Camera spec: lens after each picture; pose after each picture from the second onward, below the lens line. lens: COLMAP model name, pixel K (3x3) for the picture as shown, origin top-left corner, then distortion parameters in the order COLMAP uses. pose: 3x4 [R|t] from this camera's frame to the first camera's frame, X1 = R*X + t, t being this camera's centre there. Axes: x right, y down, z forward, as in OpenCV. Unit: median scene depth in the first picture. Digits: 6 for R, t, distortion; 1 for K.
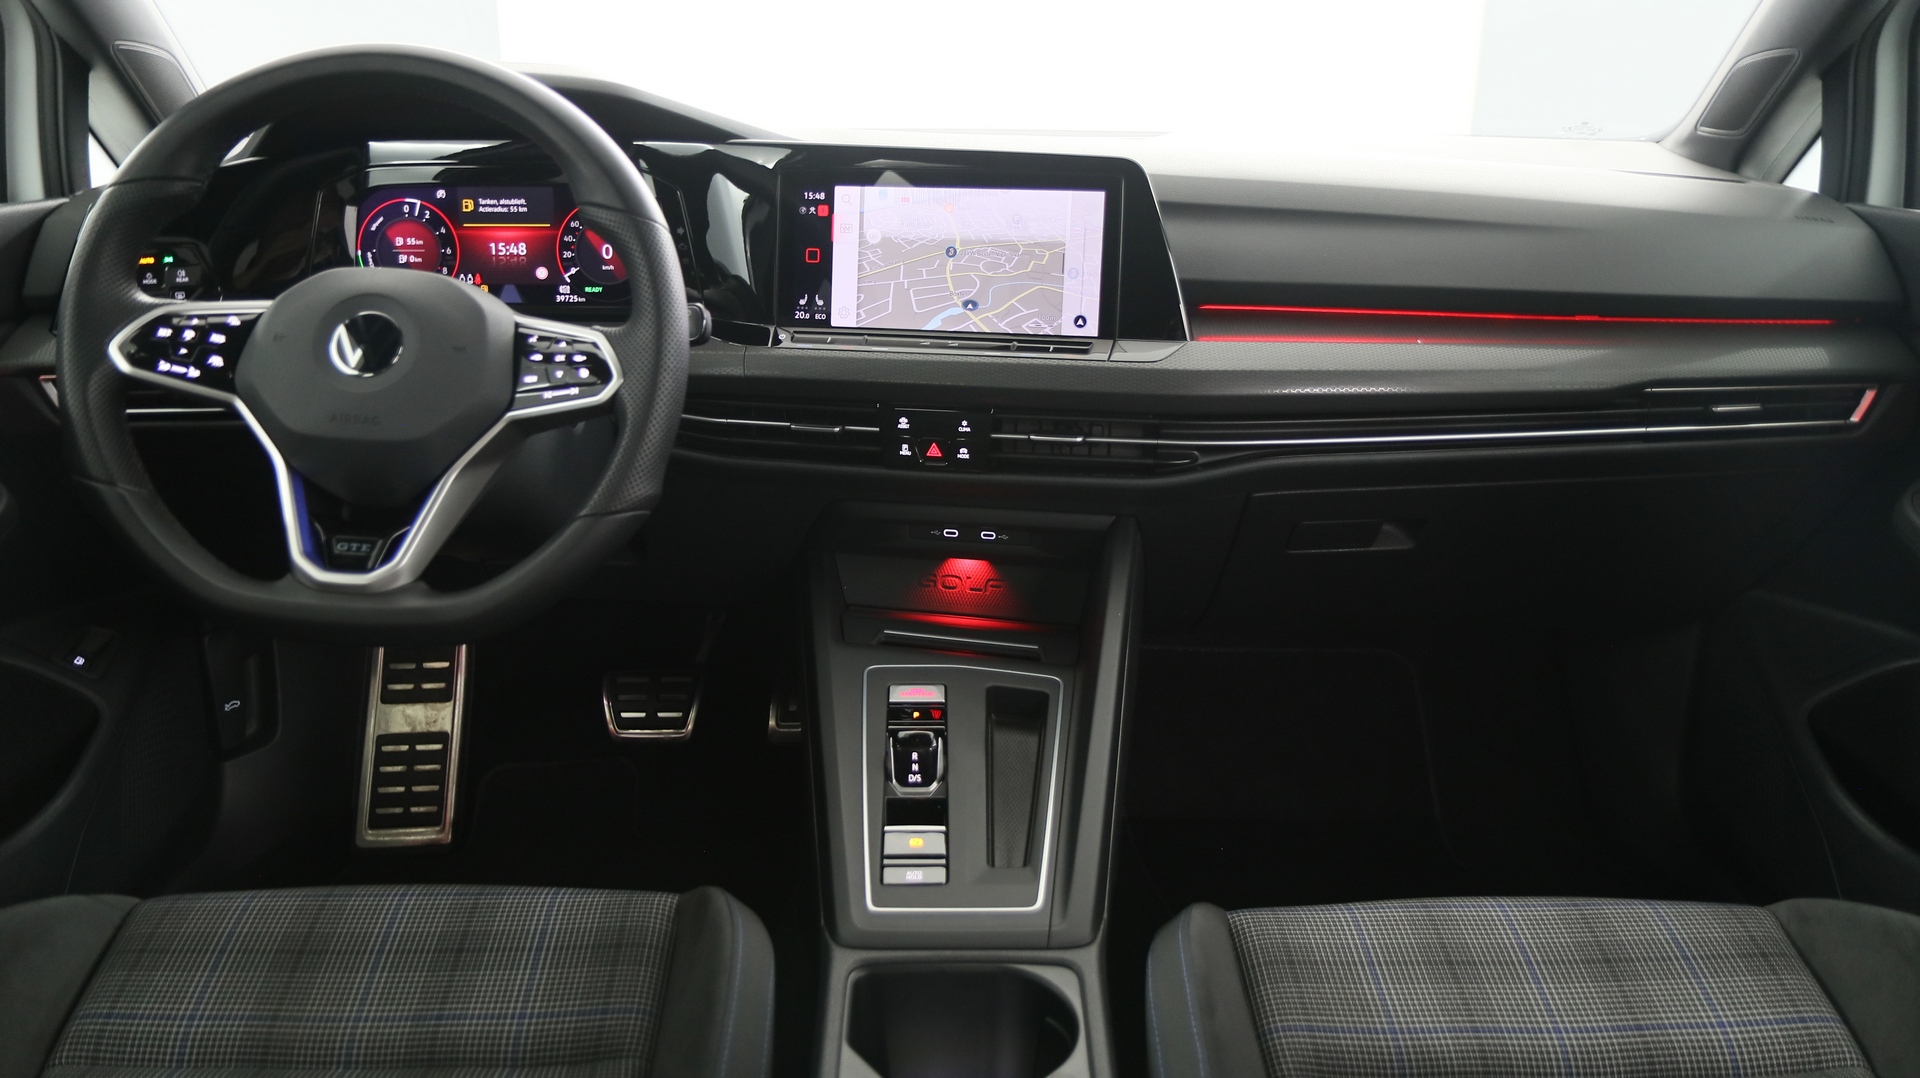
lens RADIAL K [[1496.8, 0, 960.0], [0, 1496.8, 539.0], [0, 0, 1]] dist [0.001937, -0.005183]
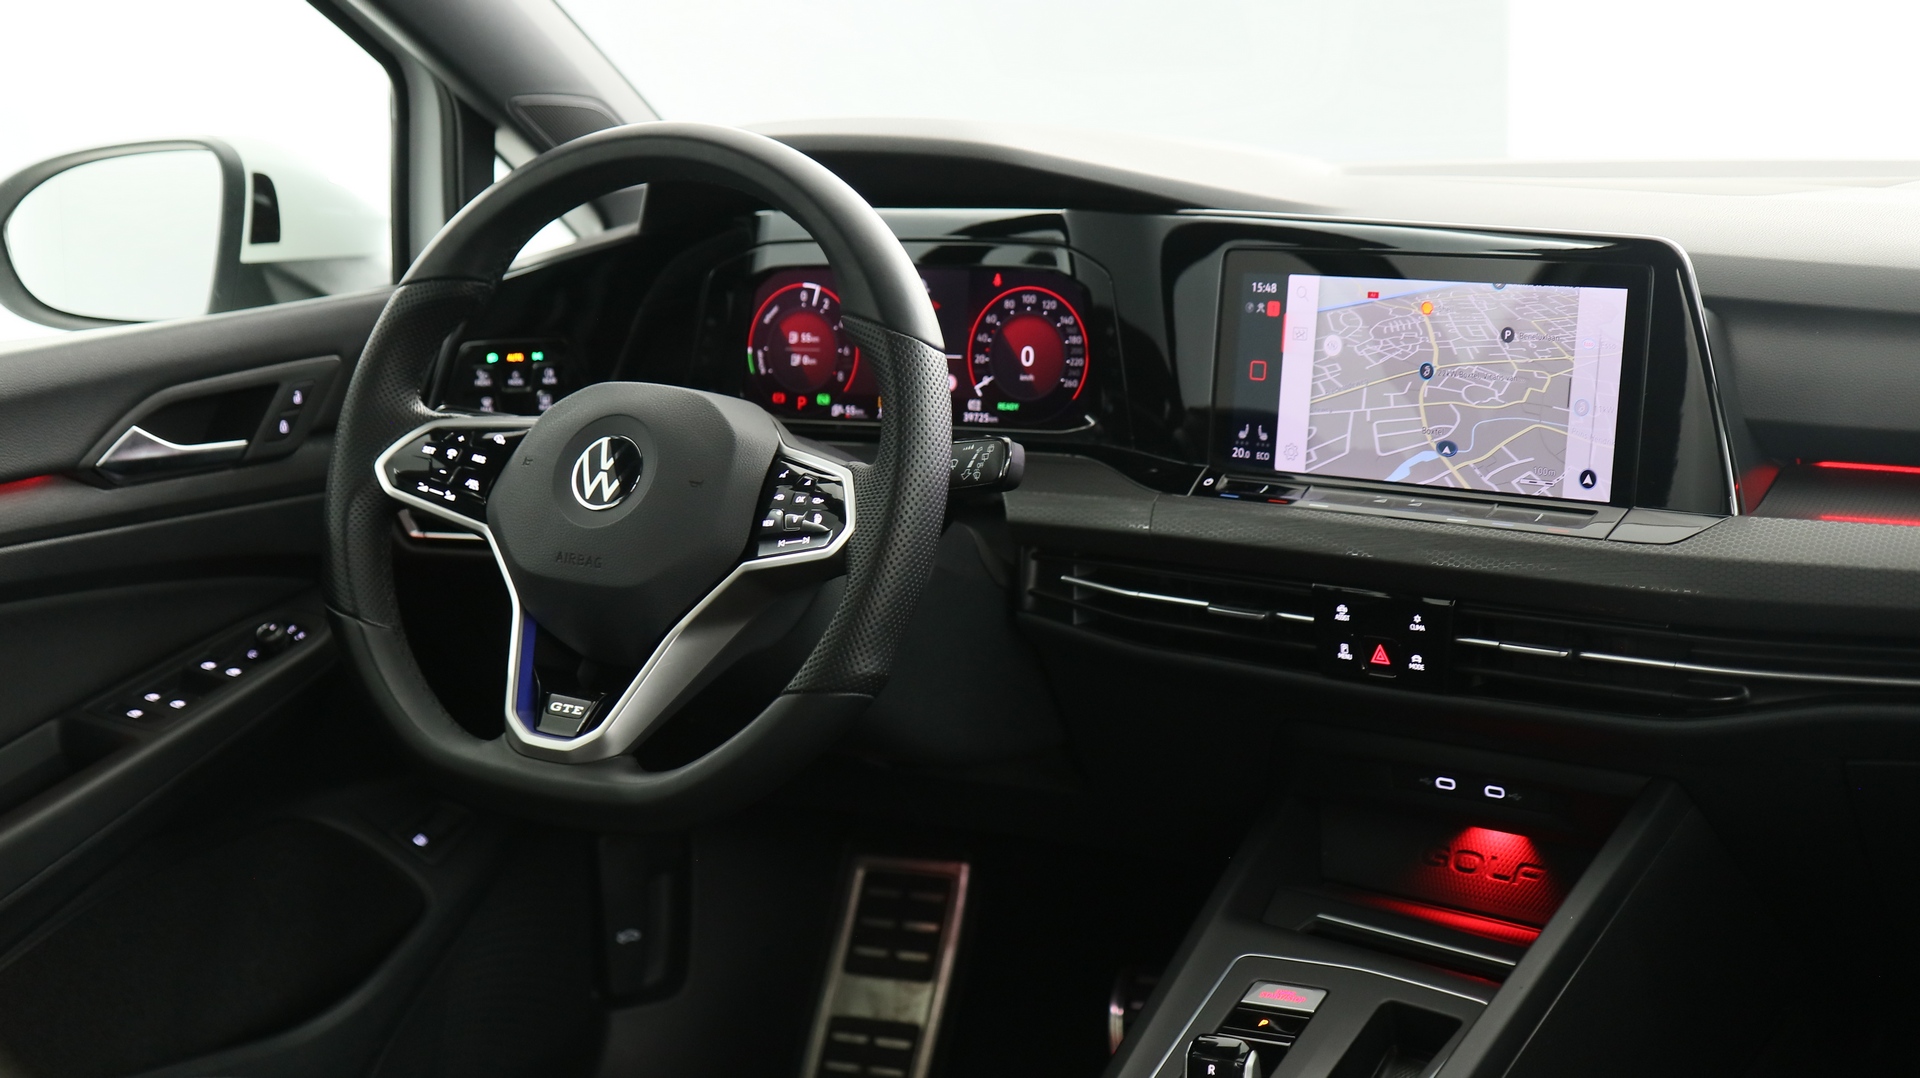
lens RADIAL K [[3022.5, 0, 960.0], [0, 3022.5, 539.0], [0, 0, 1]] dist [0.000583, 0.050577]
pose [[0.859227, 0.053212, -0.508819, 0.518088], [-0.104691, 0.991817, -0.073065, 0.009447], [0.500768, 0.116048, 0.857767, -0.293199]]
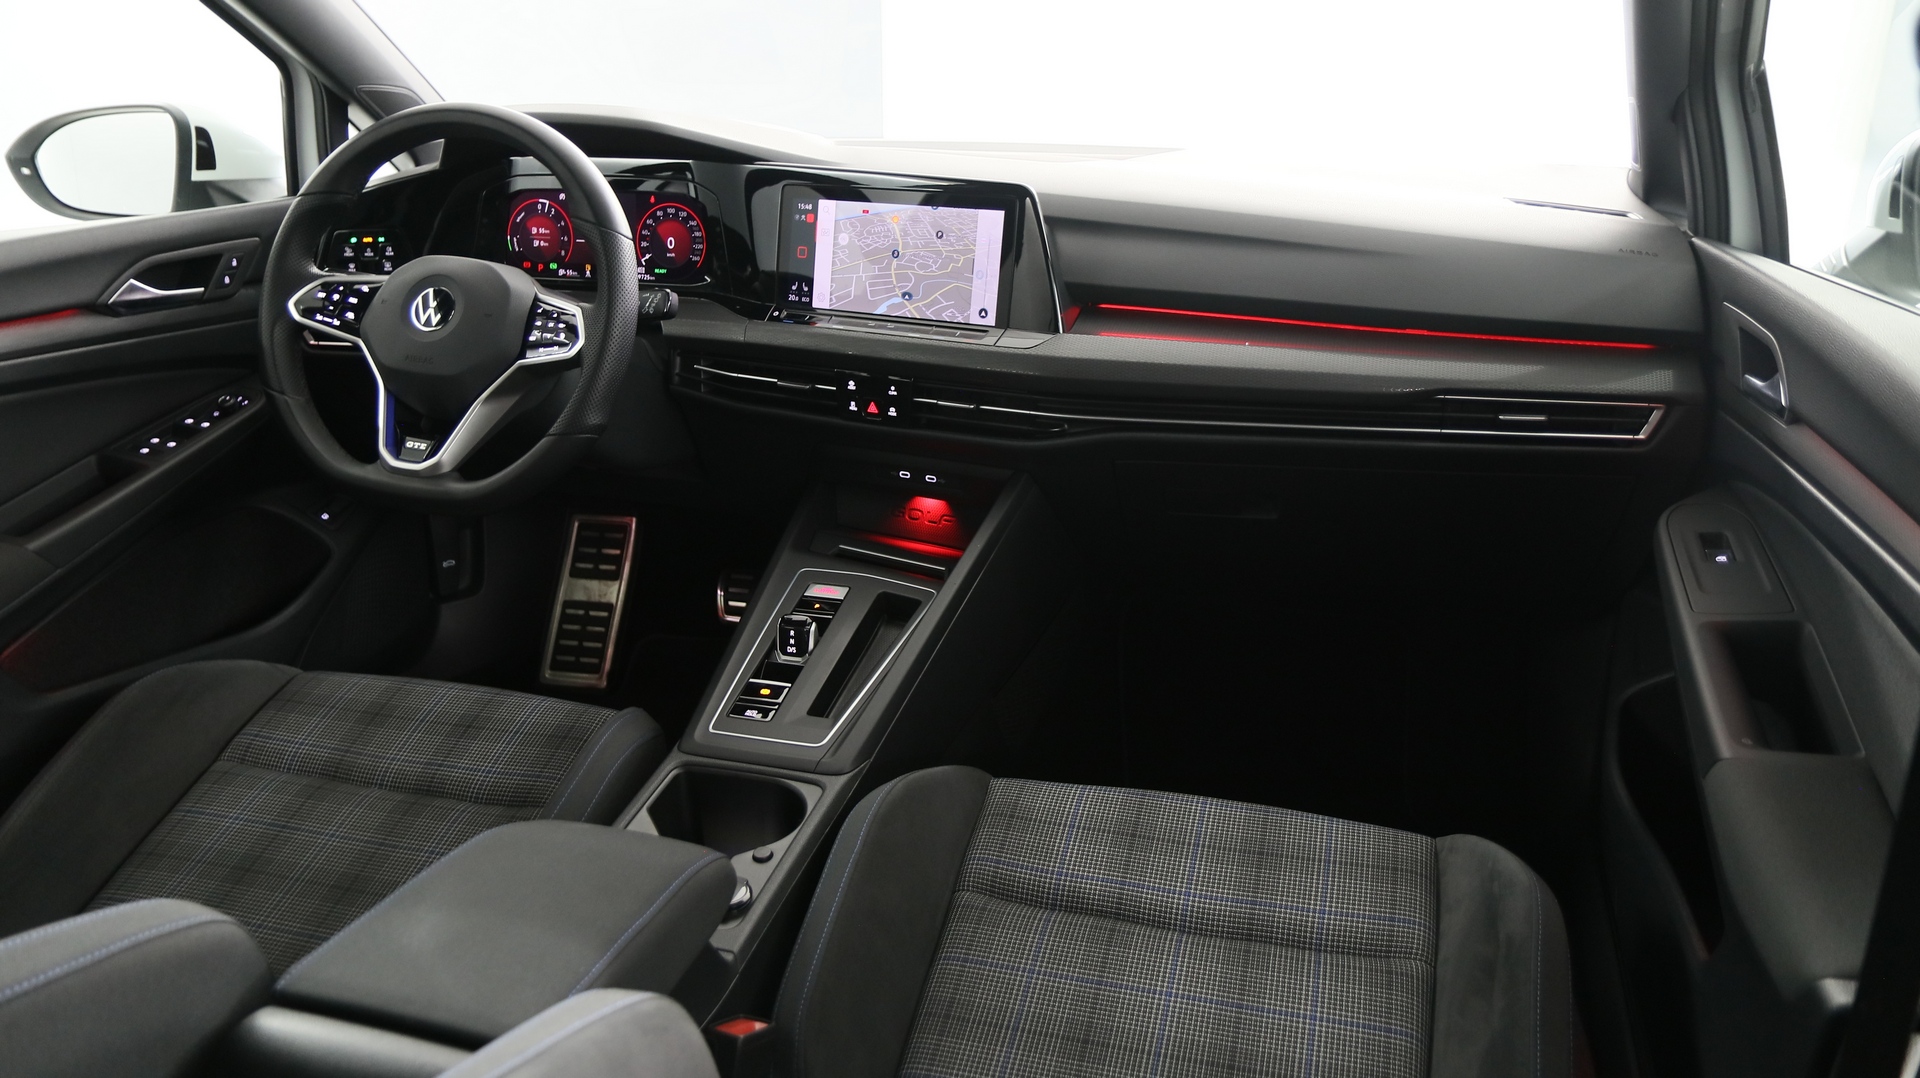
lens RADIAL K [[1494.8, 0, 960.0], [0, 1494.8, 539.0], [0, 0, 1]] dist [-0.010410, 0.006315]
pose [[0.955269, 0.090441, -0.281571, 0.424638], [-0.082349, 0.995782, 0.040465, -0.005118], [0.284043, -0.015468, 0.958687, -0.212122]]
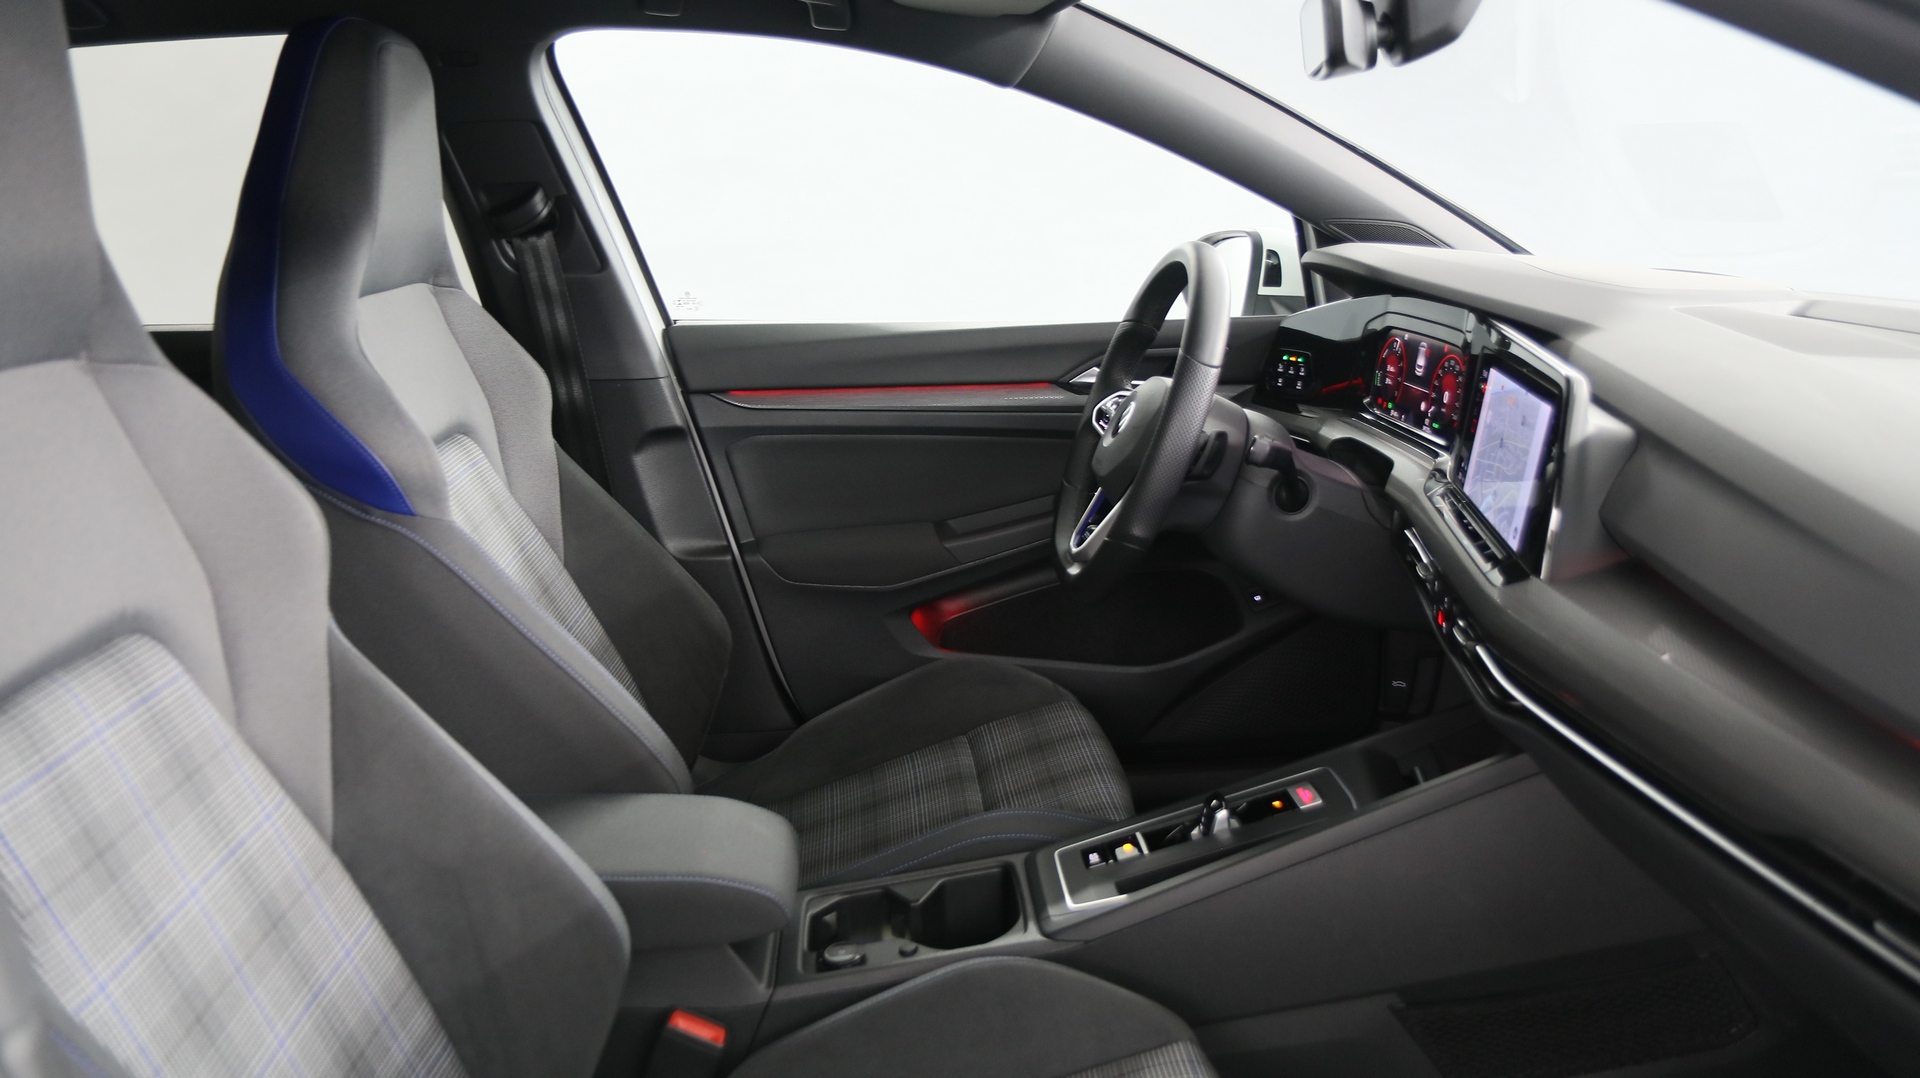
lens RADIAL K [[1496.8, 0, 960.0], [0, 1496.8, 539.0], [0, 0, 1]] dist [0.001937, -0.005183]
pose [[0.057689, 0.235689, -0.970115, 0.984188], [-0.261808, 0.941295, 0.213119, -0.249565], [0.963394, 0.241689, 0.116008, 0.529752]]
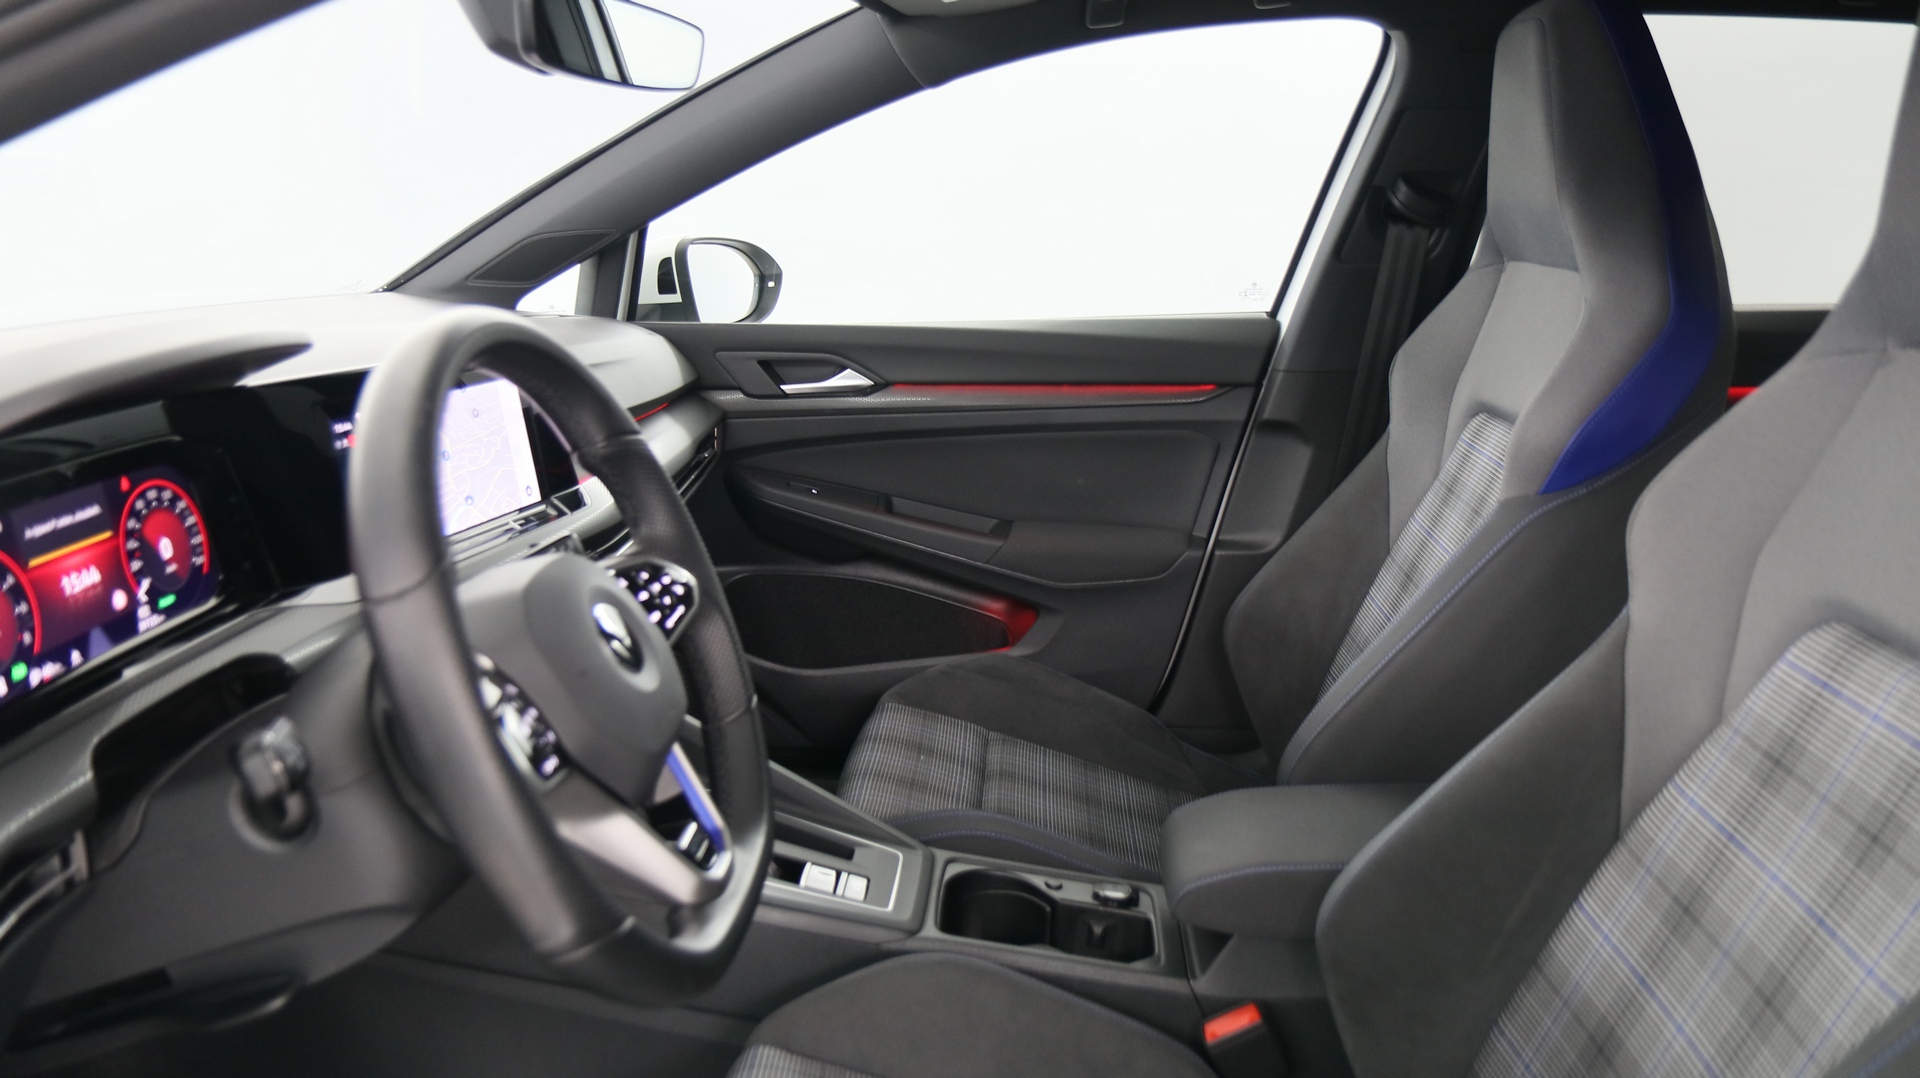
lens RADIAL K [[1460.4, 0, 960.0], [0, 1460.4, 539.0], [0, 0, 1]] dist [-0.002942, -0.001449]
pose [[0.060038, -0.239617, 0.969009, -0.964775], [0.287354, 0.933816, 0.213111, -0.248529], [-0.955941, 0.265654, 0.124920, 0.544747]]
